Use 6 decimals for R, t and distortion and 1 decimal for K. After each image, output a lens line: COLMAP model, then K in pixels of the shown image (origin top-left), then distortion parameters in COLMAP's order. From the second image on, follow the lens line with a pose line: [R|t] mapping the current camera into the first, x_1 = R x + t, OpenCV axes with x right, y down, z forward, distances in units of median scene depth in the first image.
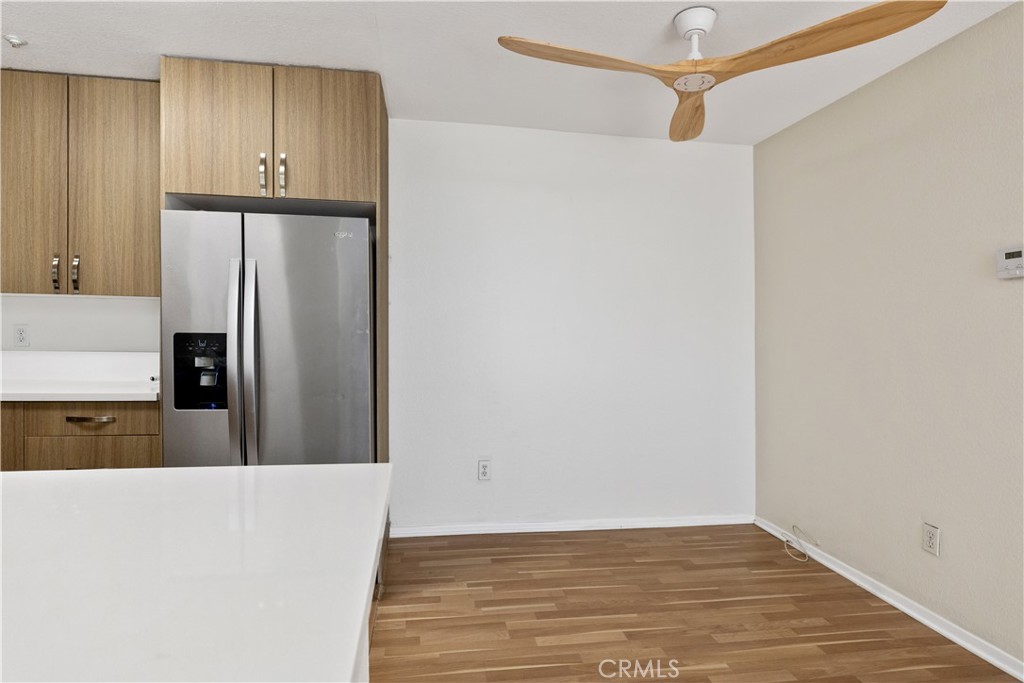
lens RADIAL K [[569.4, 0, 480.6], [0, 569.4, 316.8], [0, 0, 1]] dist [-0.001030, 0.000180]
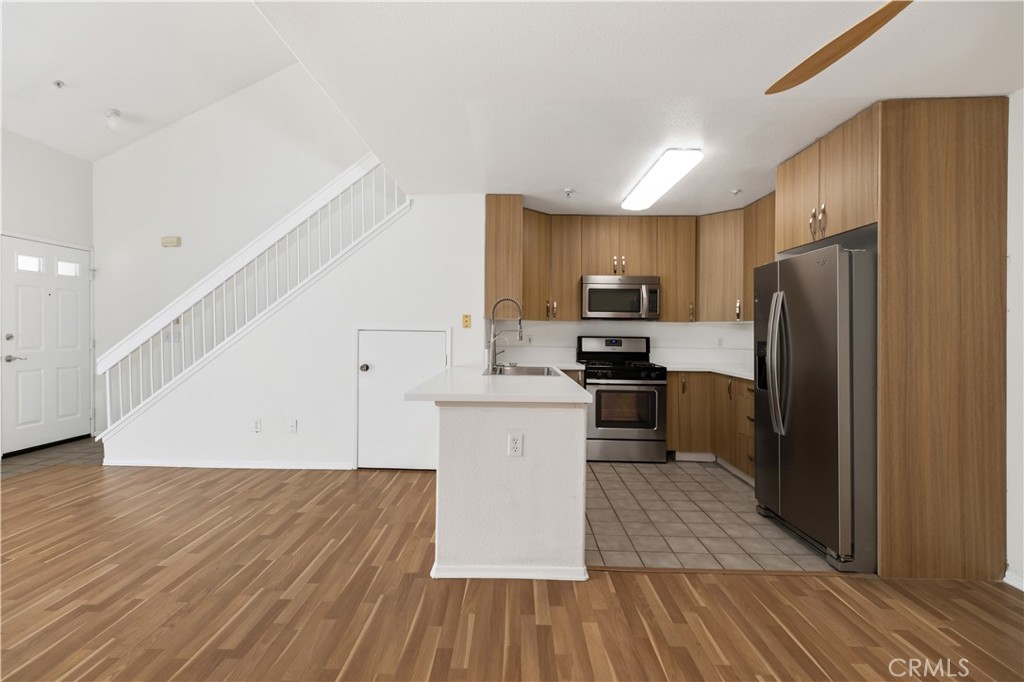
lens RADIAL K [[464.6, 0, 500.6], [0, 464.6, 328.6], [0, 0, 1]] dist [0.004293, -0.000050]
pose [[-0.184281, -0.025491, -0.982543, 0.832324], [0.008361, 0.999587, -0.027502, 0.020554], [0.982838, -0.013283, -0.183992, 0.470241]]
